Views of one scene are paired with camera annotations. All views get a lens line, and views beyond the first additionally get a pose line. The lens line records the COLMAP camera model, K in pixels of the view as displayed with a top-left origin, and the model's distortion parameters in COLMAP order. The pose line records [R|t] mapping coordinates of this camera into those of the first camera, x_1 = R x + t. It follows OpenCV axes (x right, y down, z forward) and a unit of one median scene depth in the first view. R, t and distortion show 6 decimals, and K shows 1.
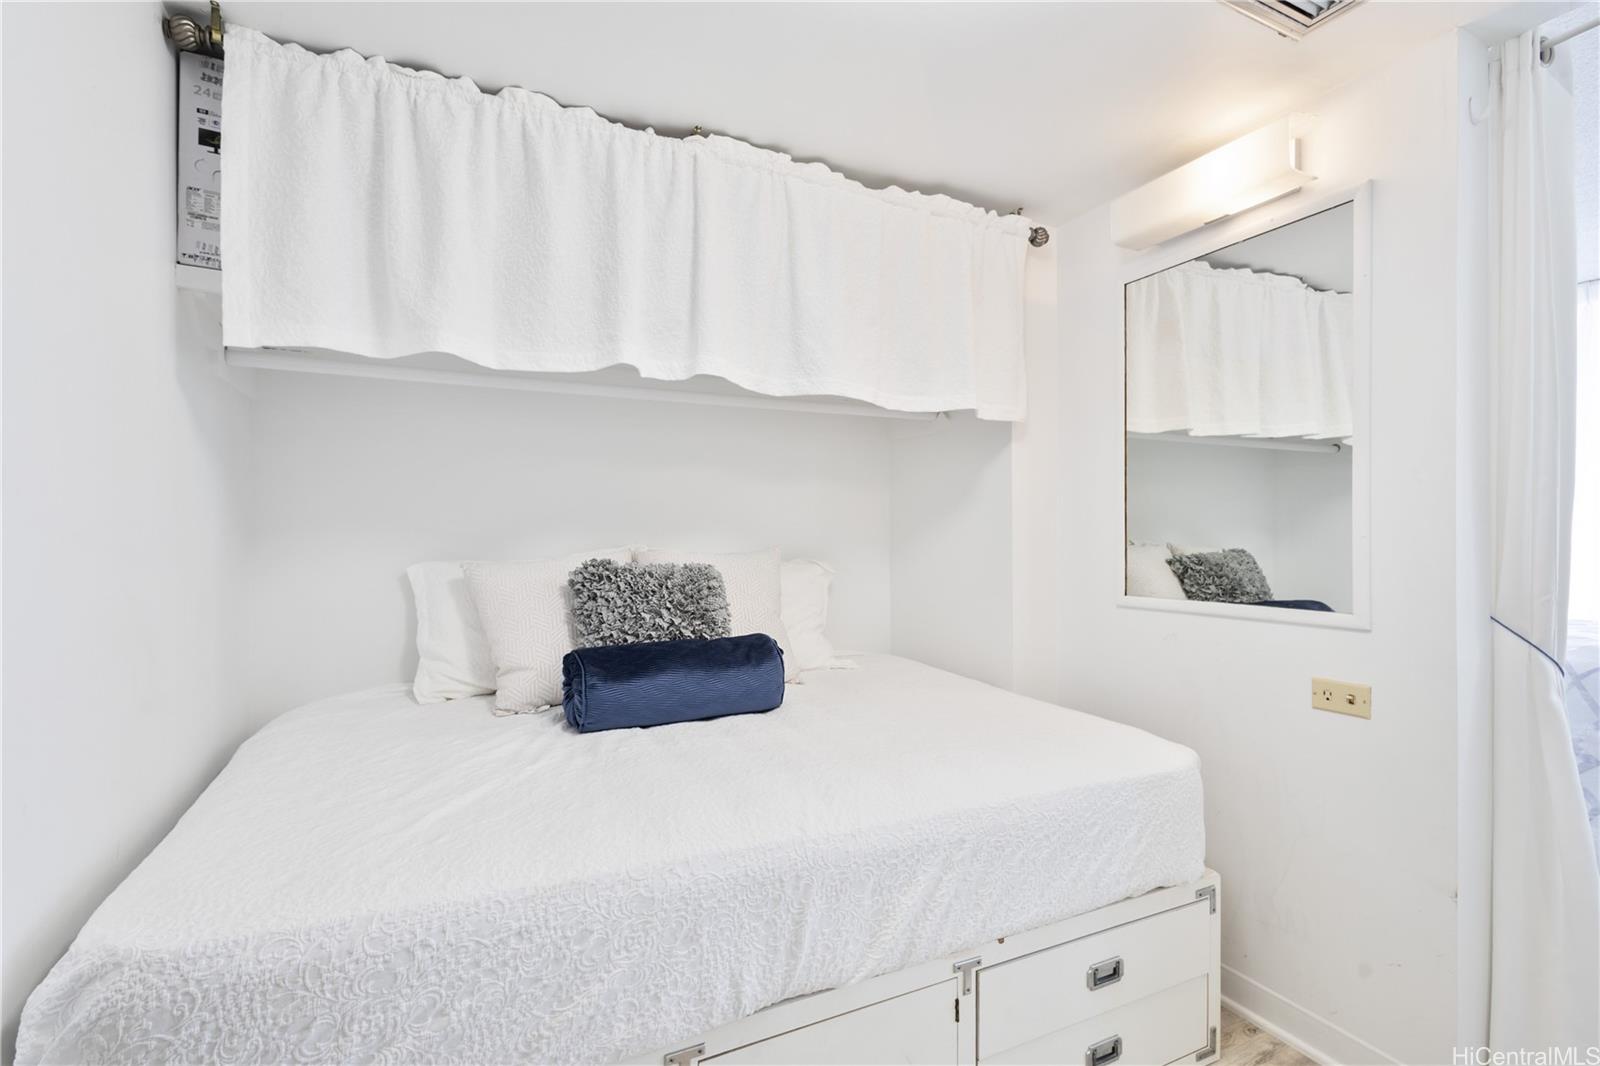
lens RADIAL K [[747.2, 0, 798.2], [0, 747.2, 535.1], [0, 0, 1]] dist [0.009656, -0.000254]
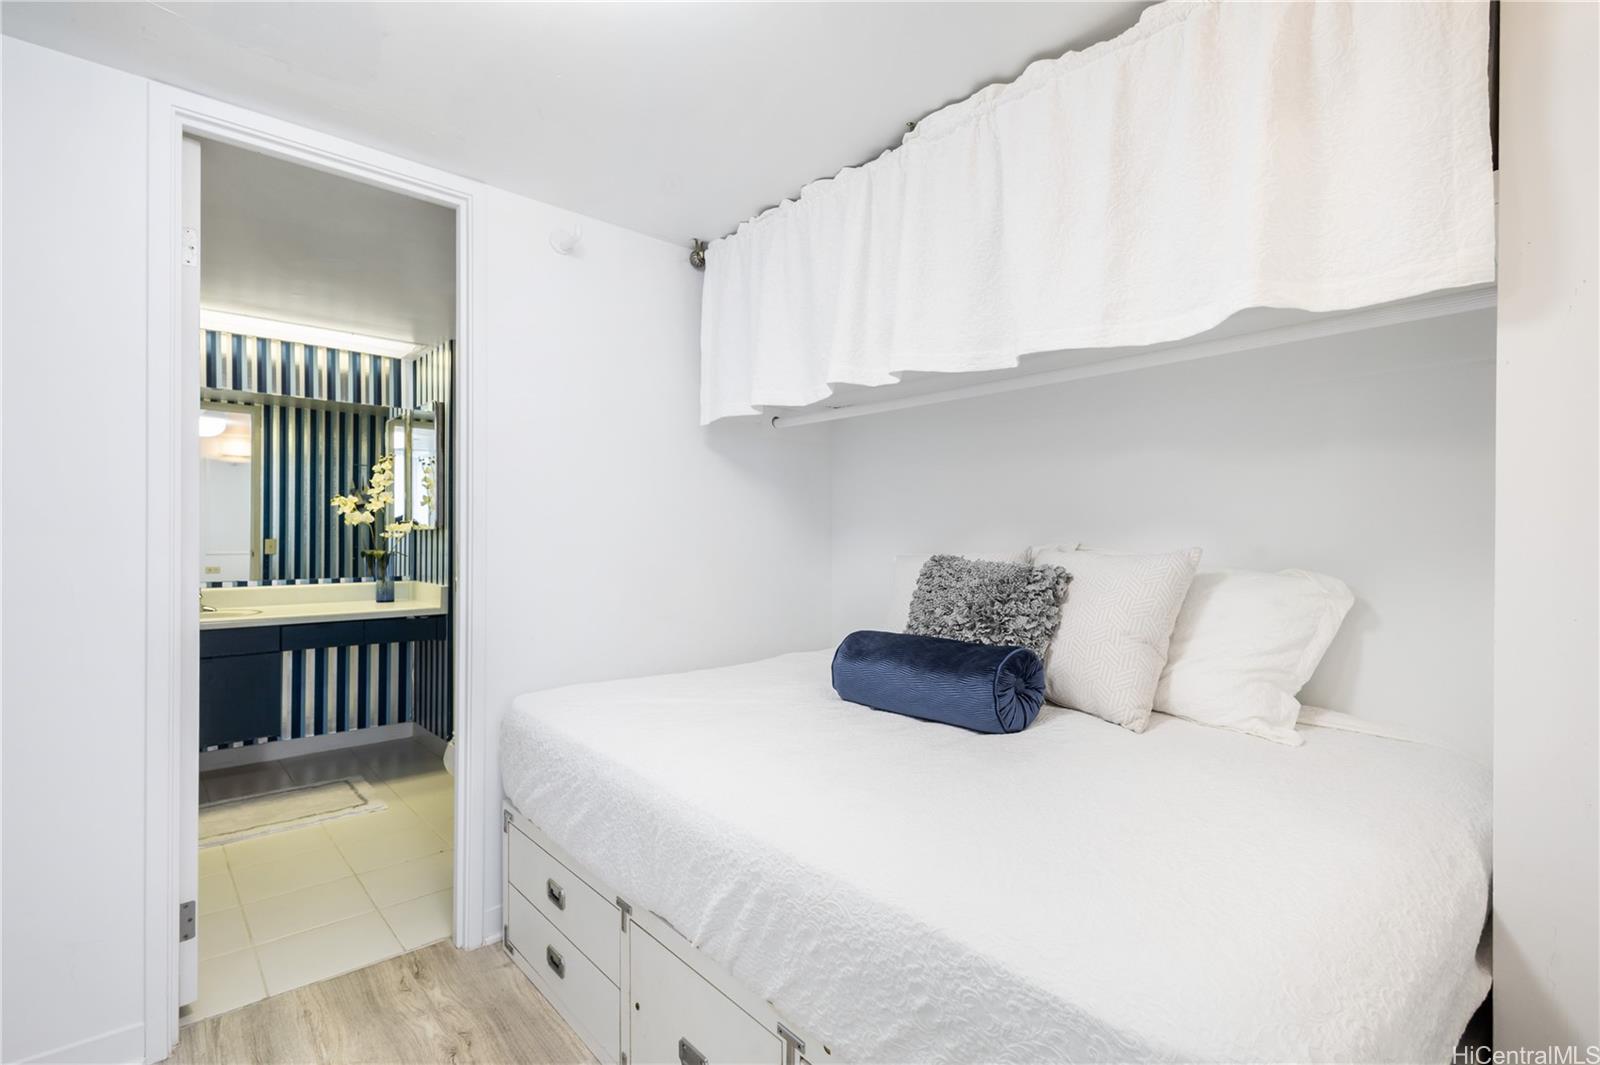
lens RADIAL K [[747.2, 0, 798.2], [0, 747.2, 534.6], [0, 0, 1]] dist [0.009656, -0.000254]
pose [[0.255599, 0.001657, -0.966782, 0.875414], [-0.000318, 0.999999, 0.001630, 0.002389], [0.966783, -0.000109, 0.255599, 0.661808]]
